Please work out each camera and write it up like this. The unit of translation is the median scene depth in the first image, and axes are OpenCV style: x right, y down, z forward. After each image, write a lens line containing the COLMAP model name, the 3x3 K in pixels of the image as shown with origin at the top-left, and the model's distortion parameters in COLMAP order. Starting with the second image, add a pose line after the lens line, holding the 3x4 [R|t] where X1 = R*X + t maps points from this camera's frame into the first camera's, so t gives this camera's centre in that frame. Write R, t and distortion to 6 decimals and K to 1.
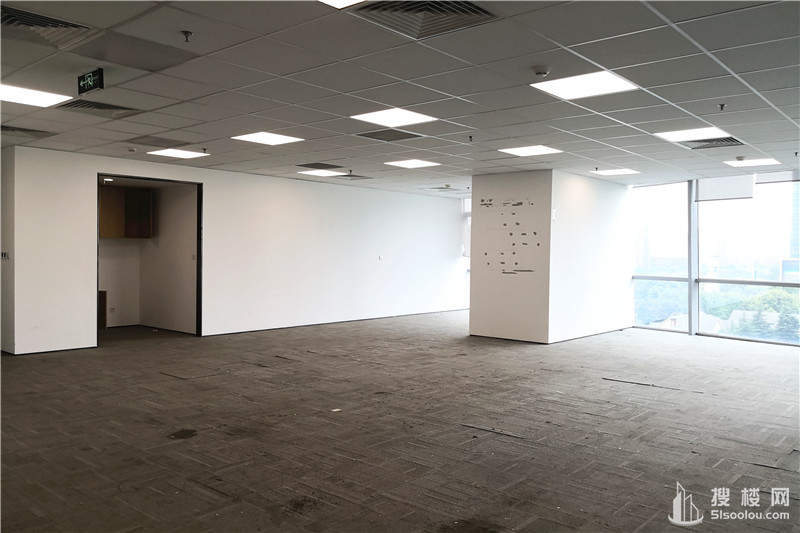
lens RADIAL K [[653.1, 0, 401.4], [0, 653.1, 264.0], [0, 0, 1]] dist [0.003772, -0.019815]
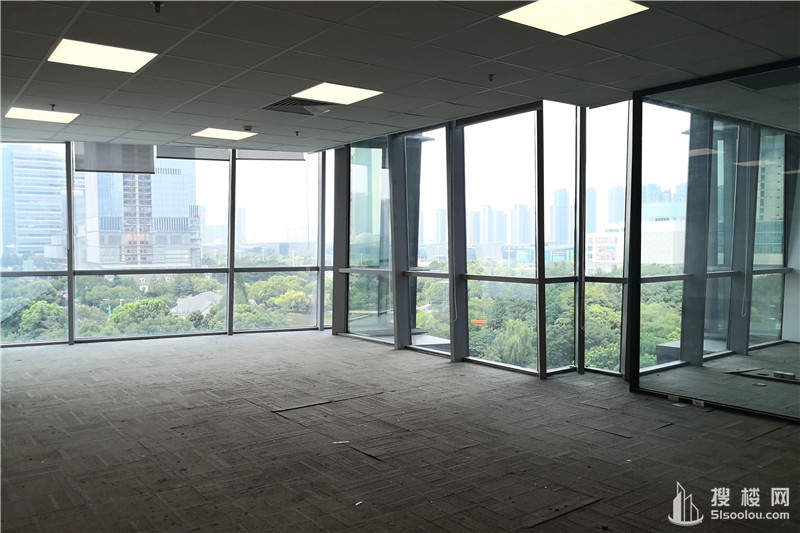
lens RADIAL K [[653.1, 0, 396.4], [0, 653.1, 261.2], [0, 0, 1]] dist [0.003772, -0.019815]
pose [[0.208169, -0.040128, 0.977269, -0.580571], [0.027164, 0.999010, 0.035234, -0.015814], [-0.977716, 0.019212, 0.209053, 1.179385]]
